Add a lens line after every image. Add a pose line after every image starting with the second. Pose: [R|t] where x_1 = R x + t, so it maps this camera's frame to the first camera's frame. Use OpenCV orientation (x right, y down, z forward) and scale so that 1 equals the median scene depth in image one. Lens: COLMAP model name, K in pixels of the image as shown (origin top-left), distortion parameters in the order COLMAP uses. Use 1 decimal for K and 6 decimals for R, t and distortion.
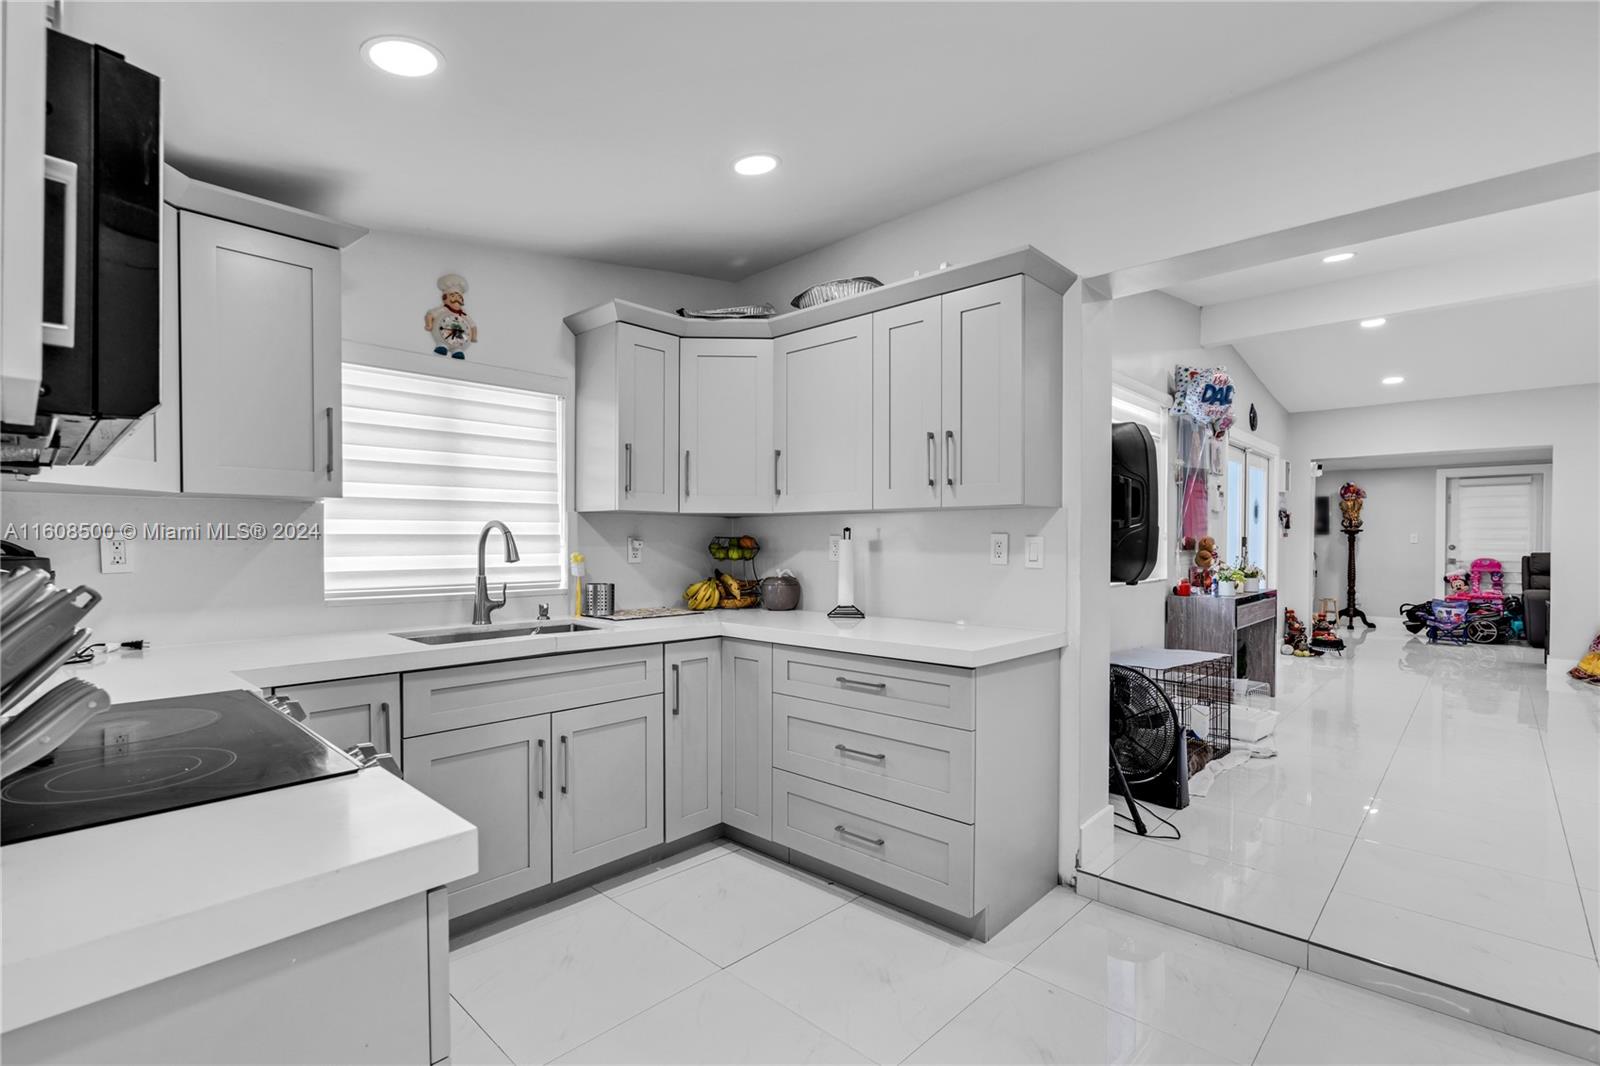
lens RADIAL K [[739.4, 0, 793.7], [0, 739.4, 541.9], [0, 0, 1]] dist [0.000544, 0.000016]
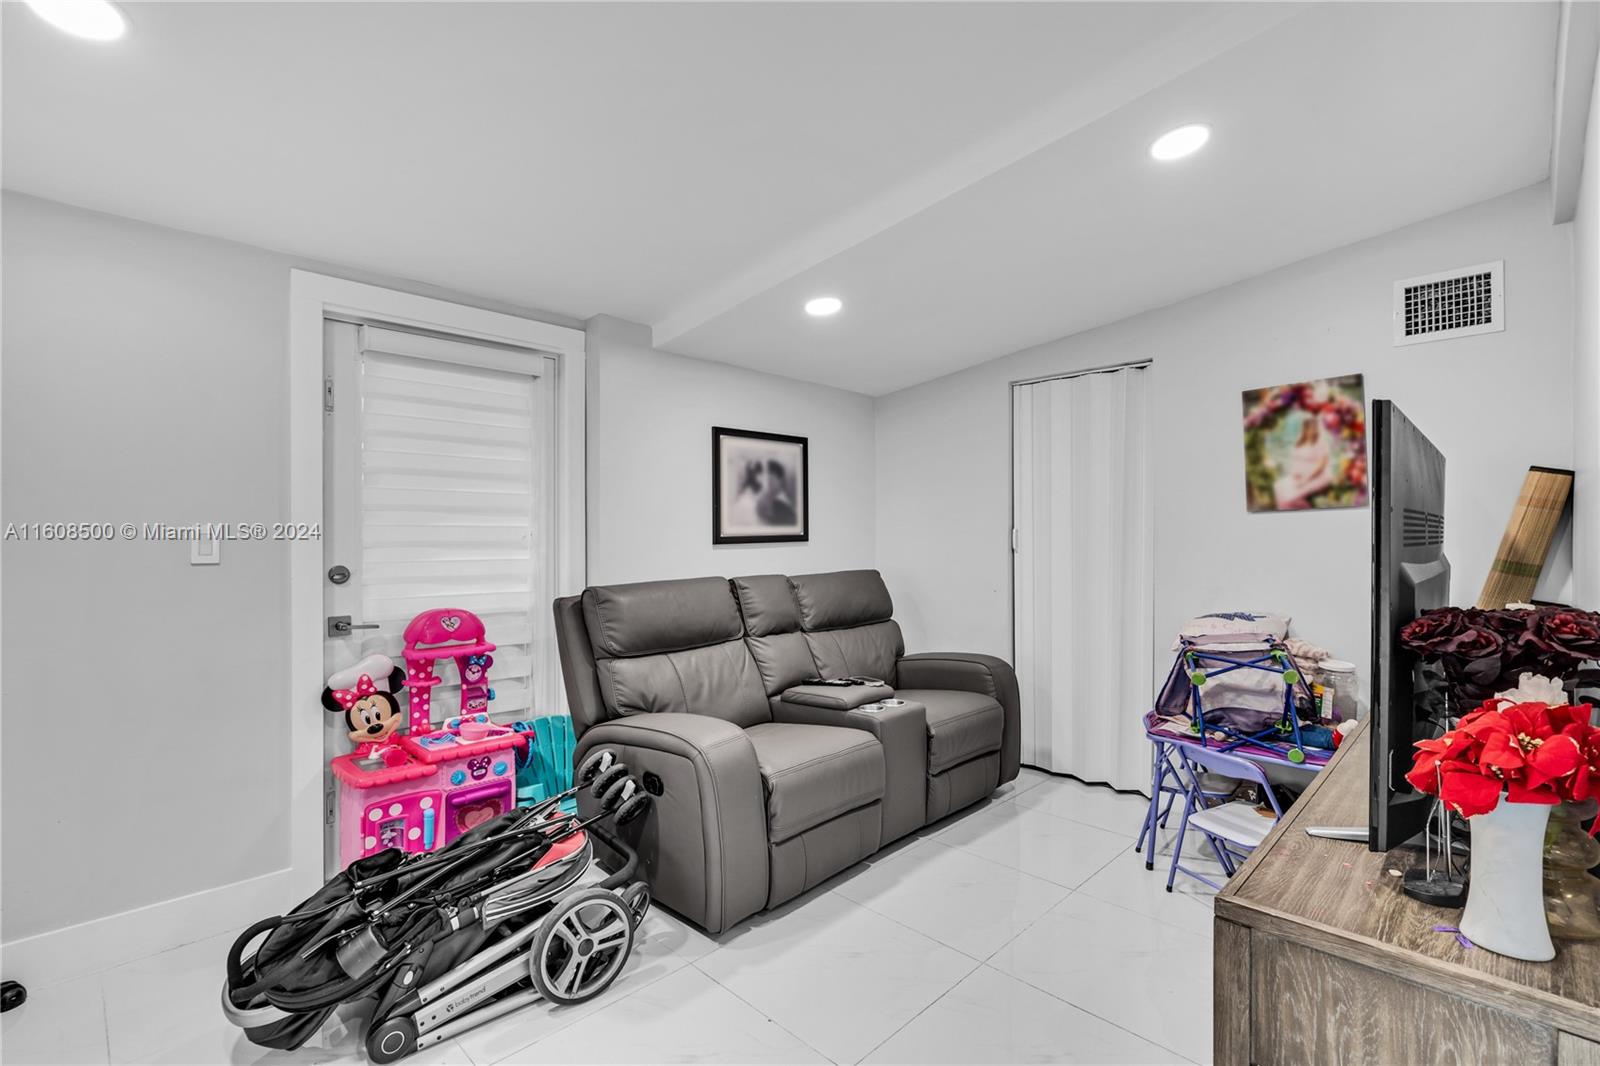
lens RADIAL K [[739.4, 0, 793.8], [0, 739.4, 539.6], [0, 0, 1]] dist [0.000544, 0.000016]
pose [[0.015800, -0.002170, 0.999873, 0.633321], [0.003335, 0.999992, 0.002117, -0.005433], [-0.999870, 0.003302, 0.015807, 0.843516]]
